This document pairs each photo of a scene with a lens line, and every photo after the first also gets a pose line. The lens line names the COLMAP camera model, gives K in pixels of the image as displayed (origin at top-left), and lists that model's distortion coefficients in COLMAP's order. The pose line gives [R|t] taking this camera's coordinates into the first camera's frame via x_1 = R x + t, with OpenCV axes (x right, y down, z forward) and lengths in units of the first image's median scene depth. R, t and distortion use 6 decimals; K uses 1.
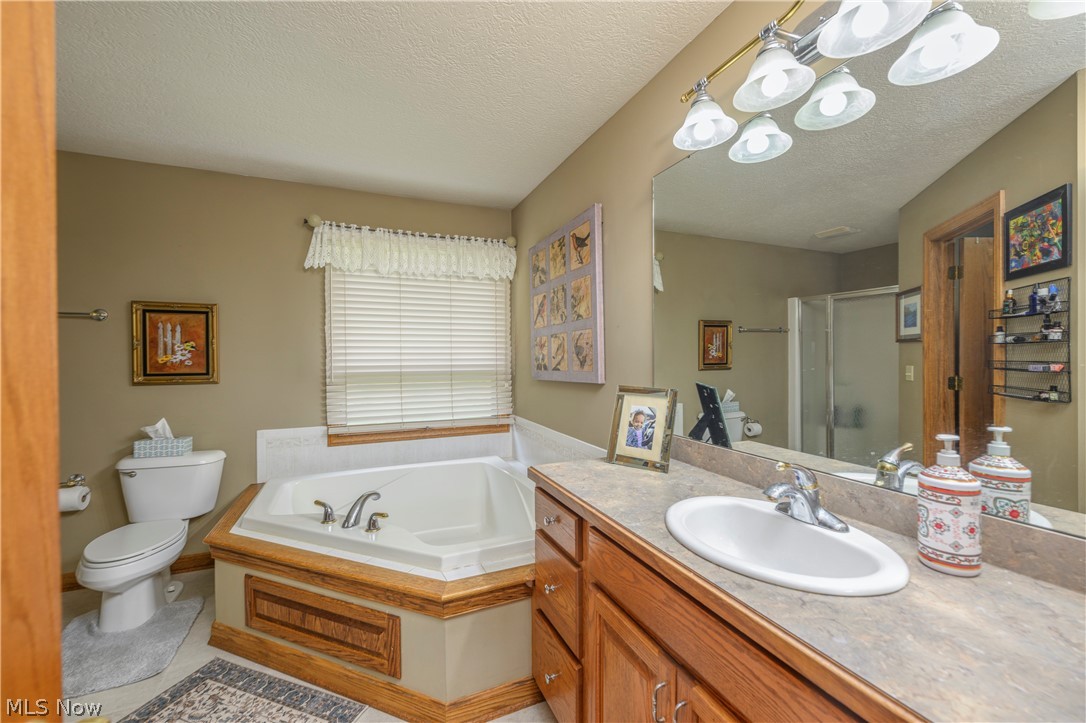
lens RADIAL K [[429.0, 0, 541.2], [0, 429.0, 359.1], [0, 0, 1]] dist [0.001625, -0.000205]
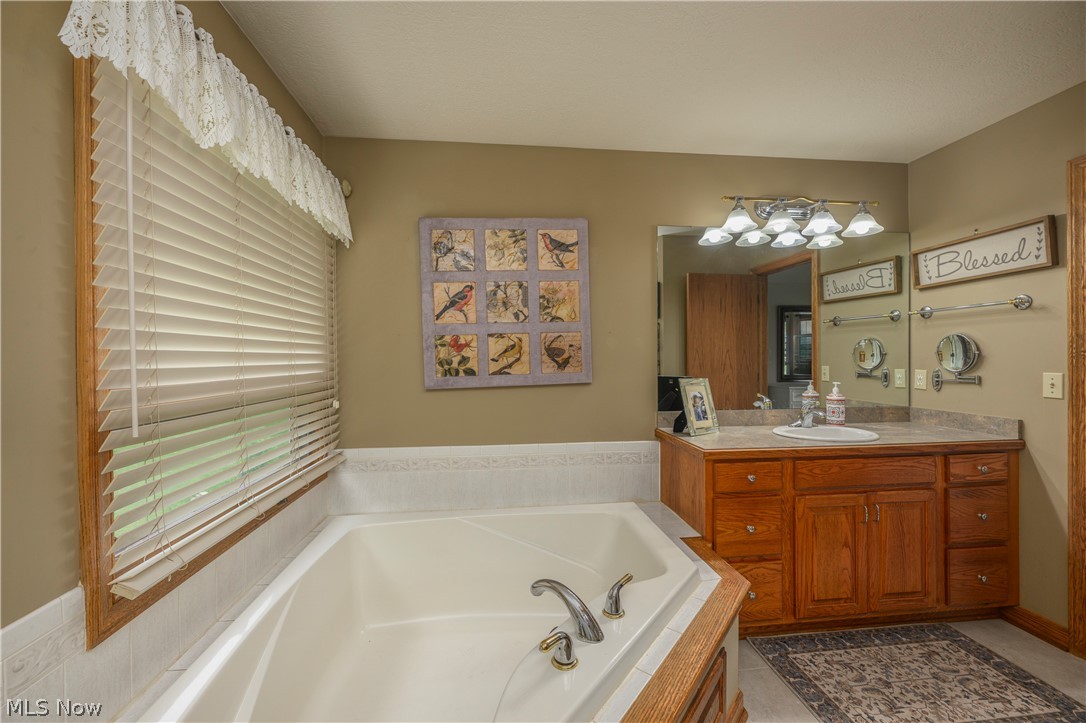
lens RADIAL K [[429.0, 0, 540.3], [0, 429.0, 356.4], [0, 0, 1]] dist [0.001625, -0.000205]
pose [[0.287539, -0.006037, 0.957750, -0.821570], [0.014588, 0.999892, 0.001923, -0.012194], [-0.957658, 0.013419, 0.287596, 0.691570]]
